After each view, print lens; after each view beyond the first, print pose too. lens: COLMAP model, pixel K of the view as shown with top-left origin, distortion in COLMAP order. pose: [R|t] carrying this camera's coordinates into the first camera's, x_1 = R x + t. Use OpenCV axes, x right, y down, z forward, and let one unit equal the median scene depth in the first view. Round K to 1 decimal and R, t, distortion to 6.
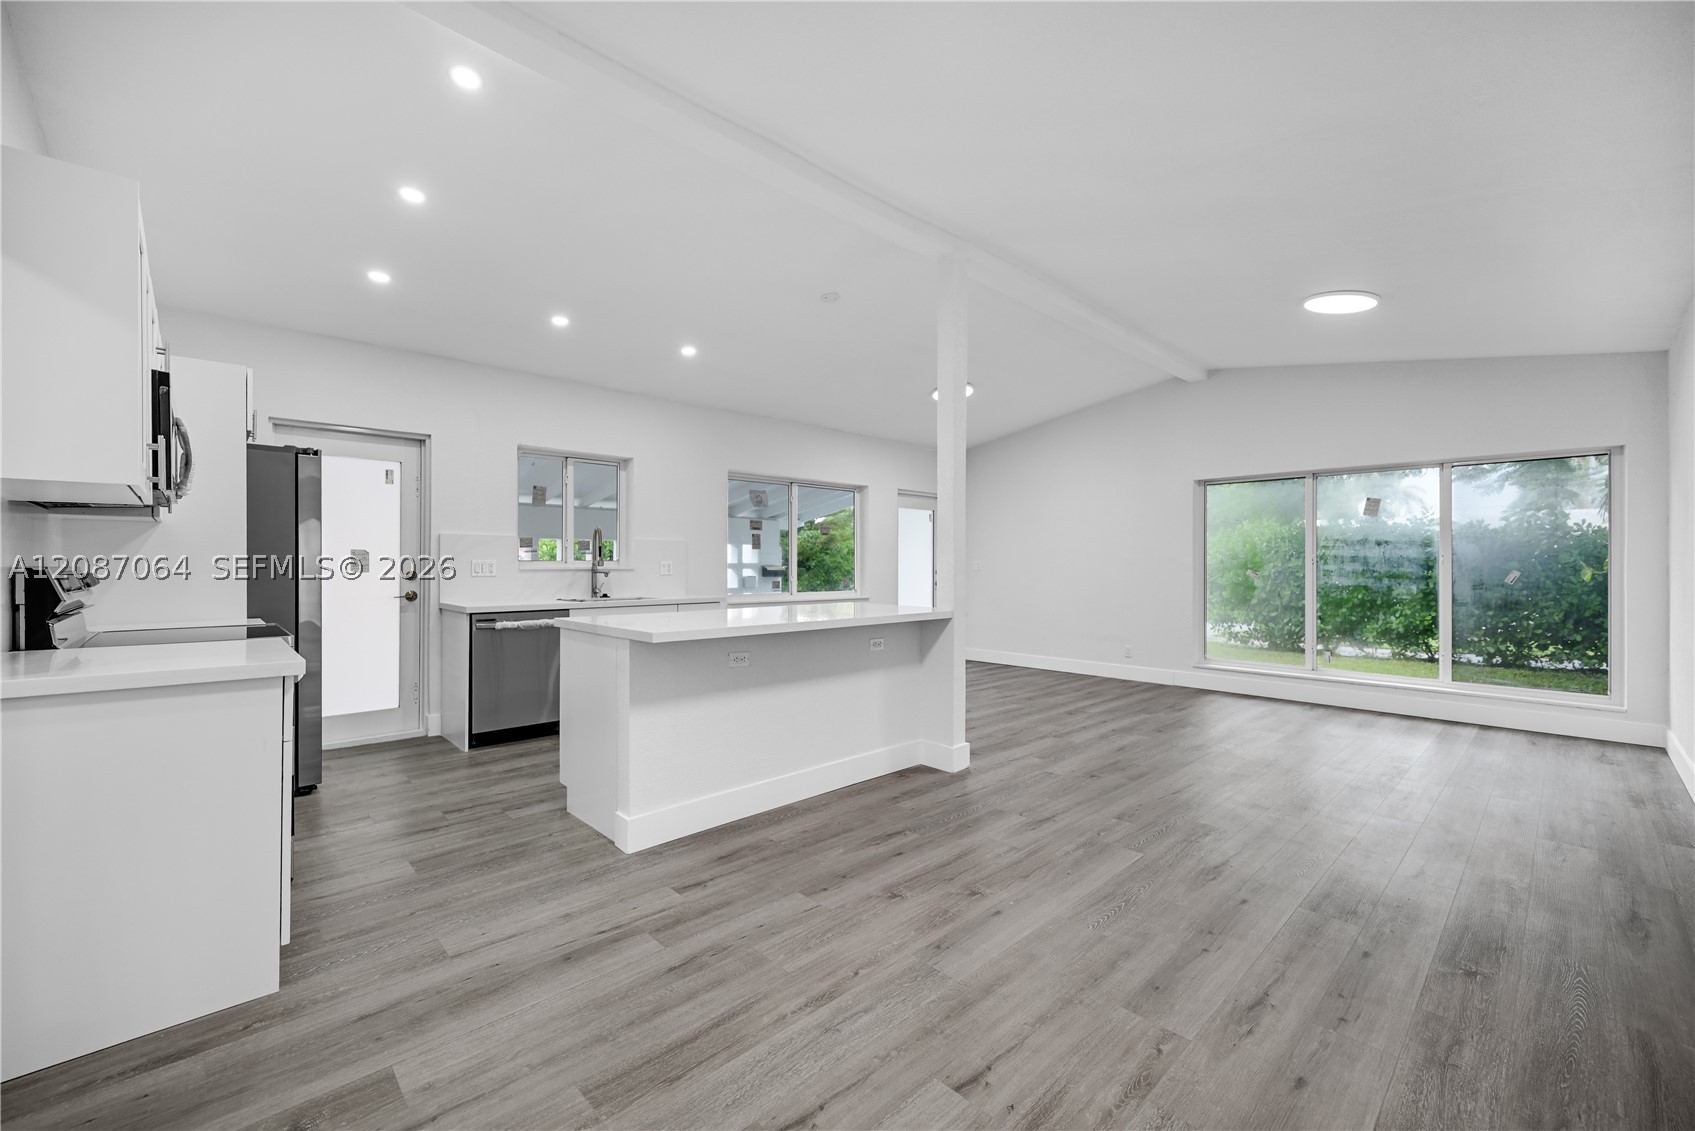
lens RADIAL K [[680.4, 0, 857.8], [0, 680.4, 562.3], [0, 0, 1]] dist [0.001127, -0.000289]
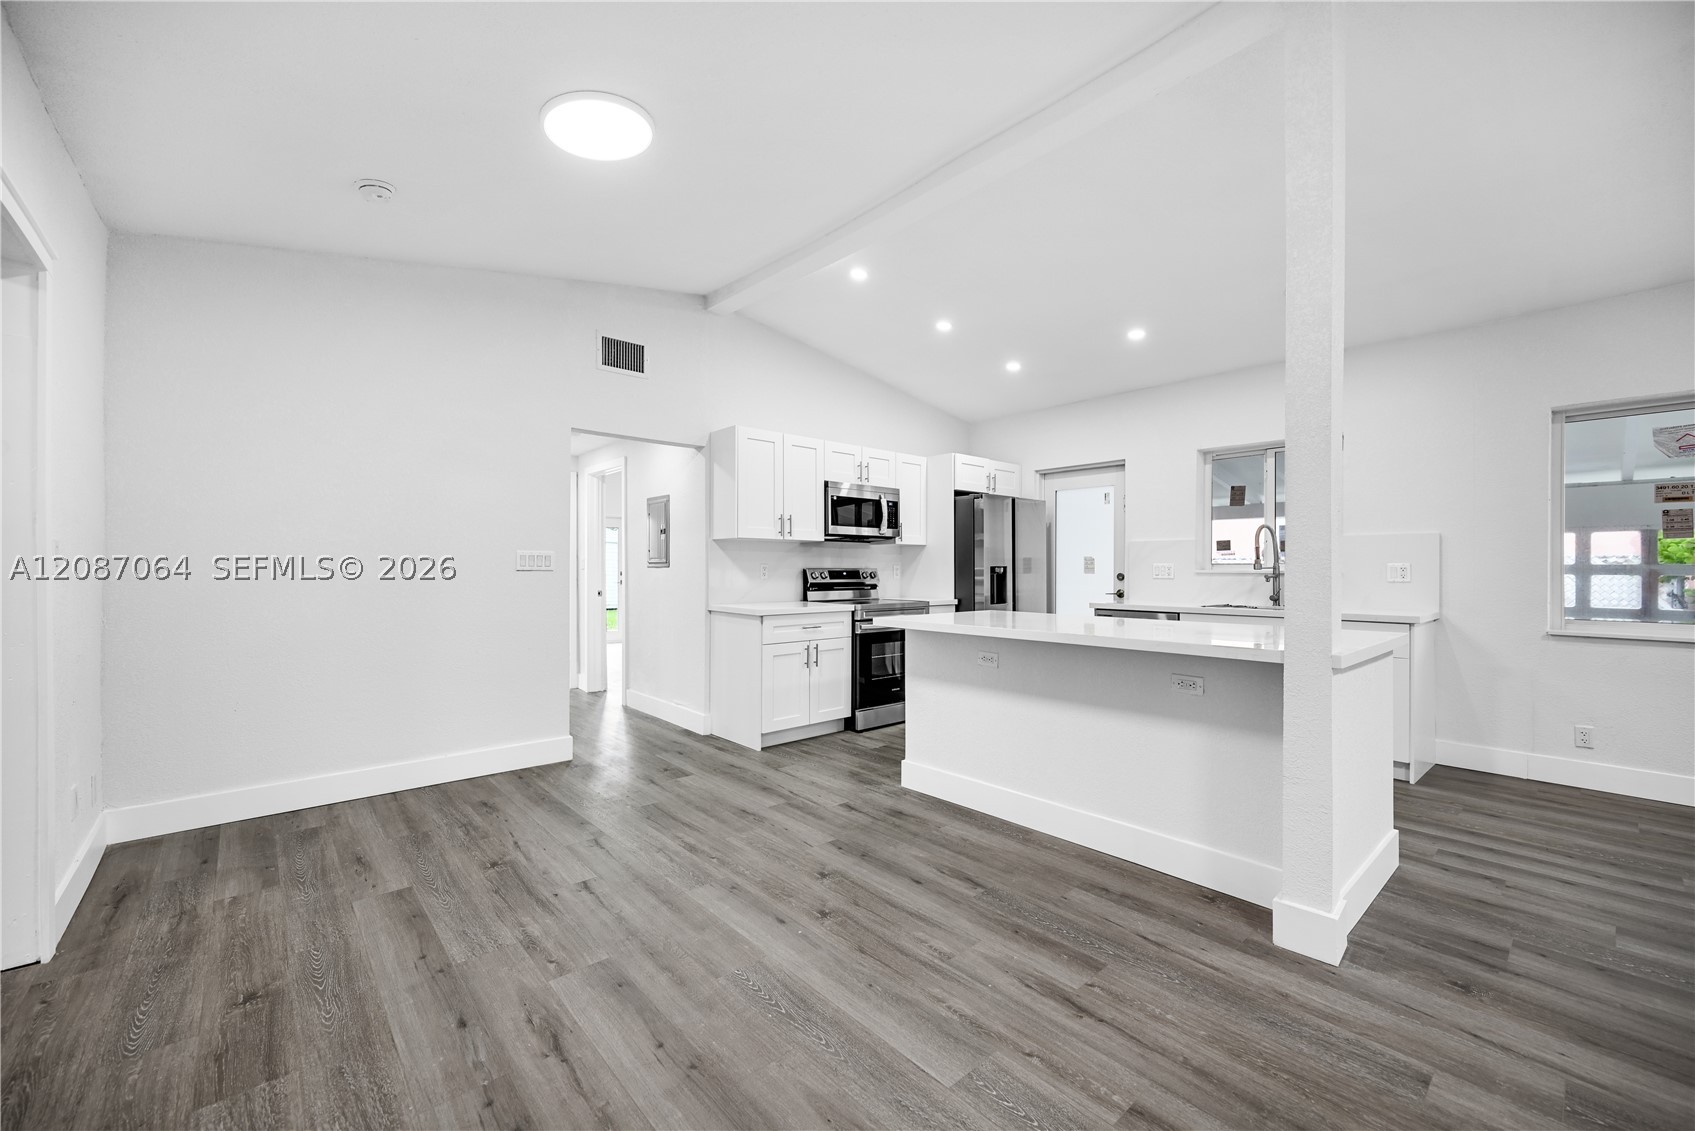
lens RADIAL K [[680.4, 0, 849.5], [0, 680.4, 566.0], [0, 0, 1]] dist [0.001127, -0.000289]
pose [[-0.040545, -0.004415, -0.999168, 0.830523], [0.003399, 0.999984, -0.004556, 0.005193], [0.999172, -0.003581, -0.040530, 0.799315]]
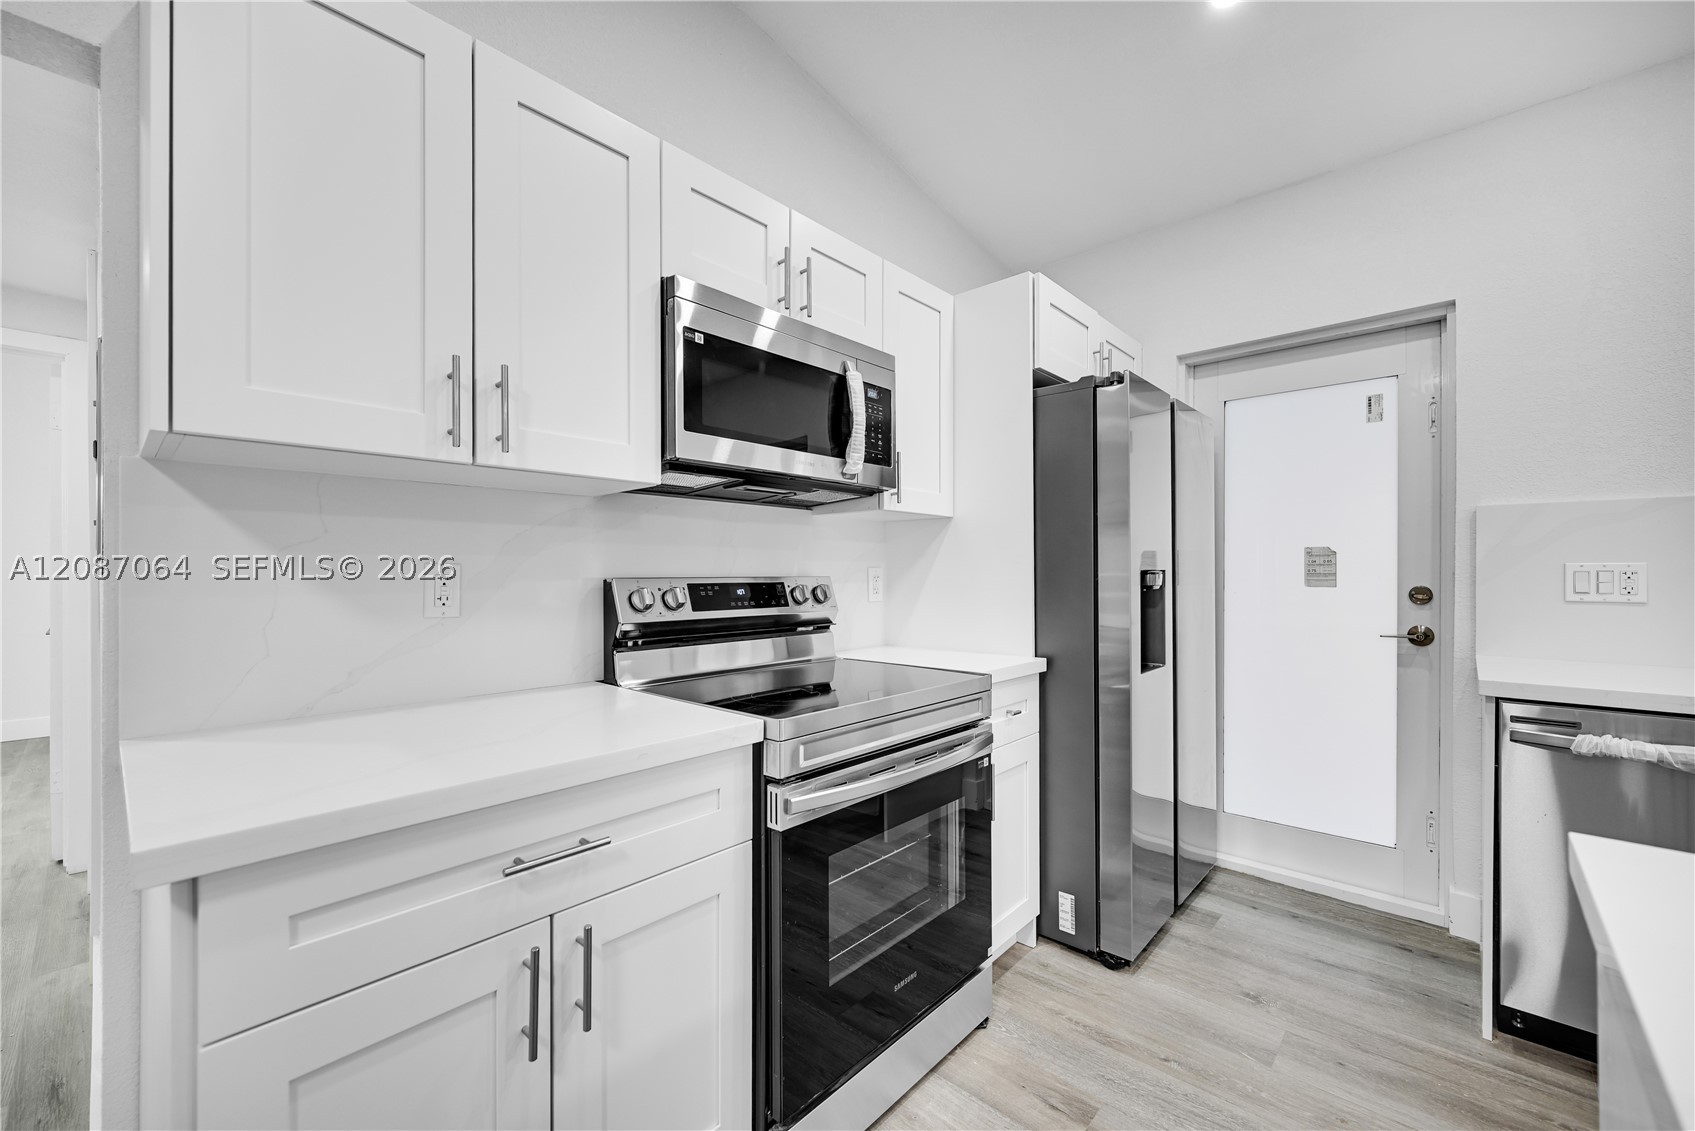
lens RADIAL K [[680.4, 0, 845.5], [0, 680.4, 572.2], [0, 0, 1]] dist [0.001127, -0.000289]
pose [[0.059893, -0.002345, -0.998202, -0.253649], [0.006317, 0.999978, -0.001970, 0.000776], [0.998185, -0.006188, 0.059907, 0.774230]]
